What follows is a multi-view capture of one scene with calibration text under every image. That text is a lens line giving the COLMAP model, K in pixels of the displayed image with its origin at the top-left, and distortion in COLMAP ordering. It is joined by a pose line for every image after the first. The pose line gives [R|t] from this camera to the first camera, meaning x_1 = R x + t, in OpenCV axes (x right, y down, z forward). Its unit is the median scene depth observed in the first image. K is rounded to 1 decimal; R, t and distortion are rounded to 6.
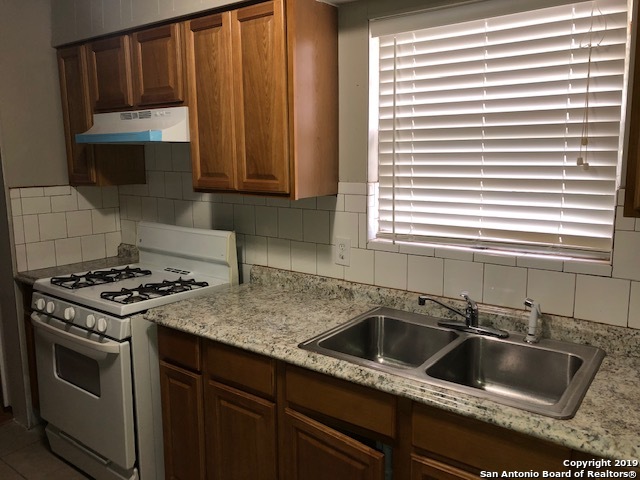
lens RADIAL K [[520.0, 0, 320.5], [0, 520.0, 236.1], [0, 0, 1]] dist [0.031459, -0.025299]
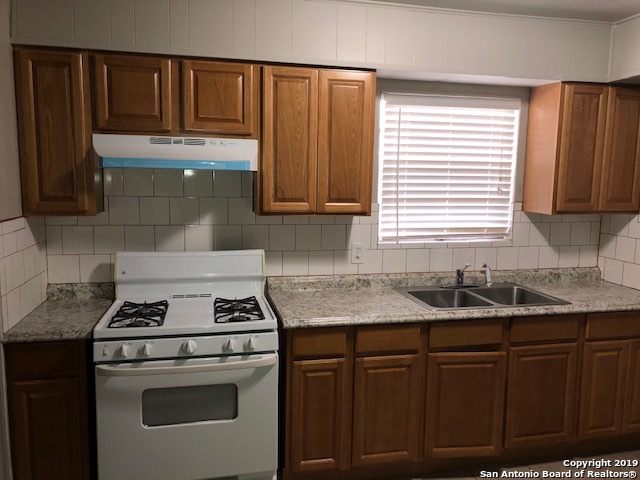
lens RADIAL K [[520.0, 0, 324.1], [0, 520.0, 239.6], [0, 0, 1]] dist [0.031459, -0.025299]
pose [[0.644181, -0.078839, 0.760799, -1.164032], [0.099487, 0.994860, 0.018857, -0.045561], [-0.758375, 0.063542, 0.648714, 0.200181]]
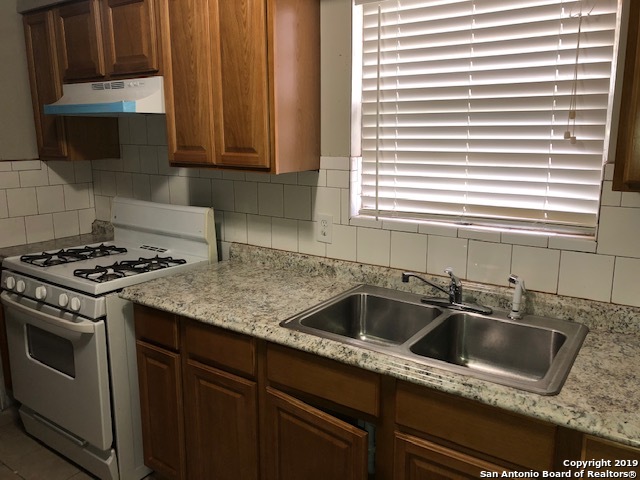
lens RADIAL K [[520.0, 0, 319.3], [0, 520.0, 235.8], [0, 0, 1]] dist [0.031459, -0.025299]
pose [[0.999321, -0.000494, 0.036840, -0.003576], [-0.001000, 0.999178, 0.040531, 0.005053], [-0.036830, -0.040540, 0.998499, 0.025759]]
